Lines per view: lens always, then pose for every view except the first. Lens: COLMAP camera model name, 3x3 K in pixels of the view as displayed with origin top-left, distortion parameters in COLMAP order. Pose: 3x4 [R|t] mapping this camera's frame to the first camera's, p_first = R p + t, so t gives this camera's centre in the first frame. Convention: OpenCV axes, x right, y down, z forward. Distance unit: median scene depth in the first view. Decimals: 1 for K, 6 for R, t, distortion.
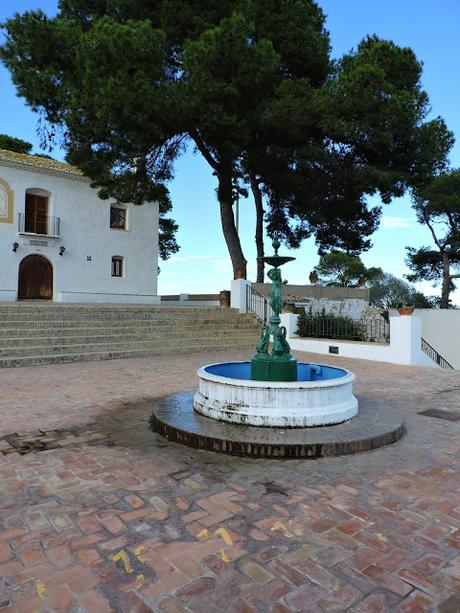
lens RADIAL K [[445.3, 0, 230.6], [0, 445.3, 304.6], [0, 0, 1]] dist [-0.003819, 0.001539]
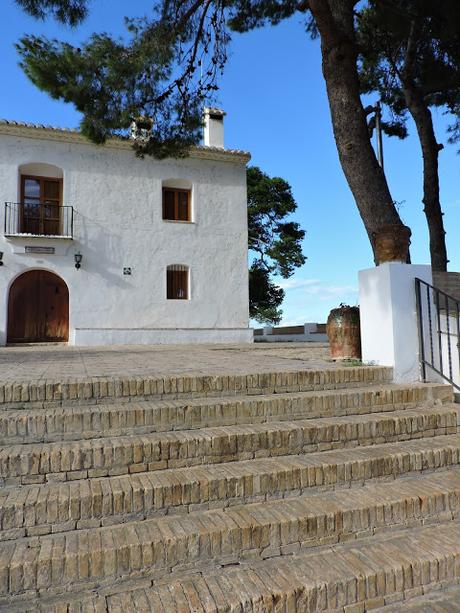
lens RADIAL K [[445.3, 0, 230.6], [0, 445.3, 304.6], [0, 0, 1]] dist [-0.003819, 0.001539]
pose [[0.940114, -0.057600, -0.335958, 0.013581], [0.034349, 0.996611, -0.074750, -0.008647], [0.339125, 0.058733, 0.938906, 0.480207]]
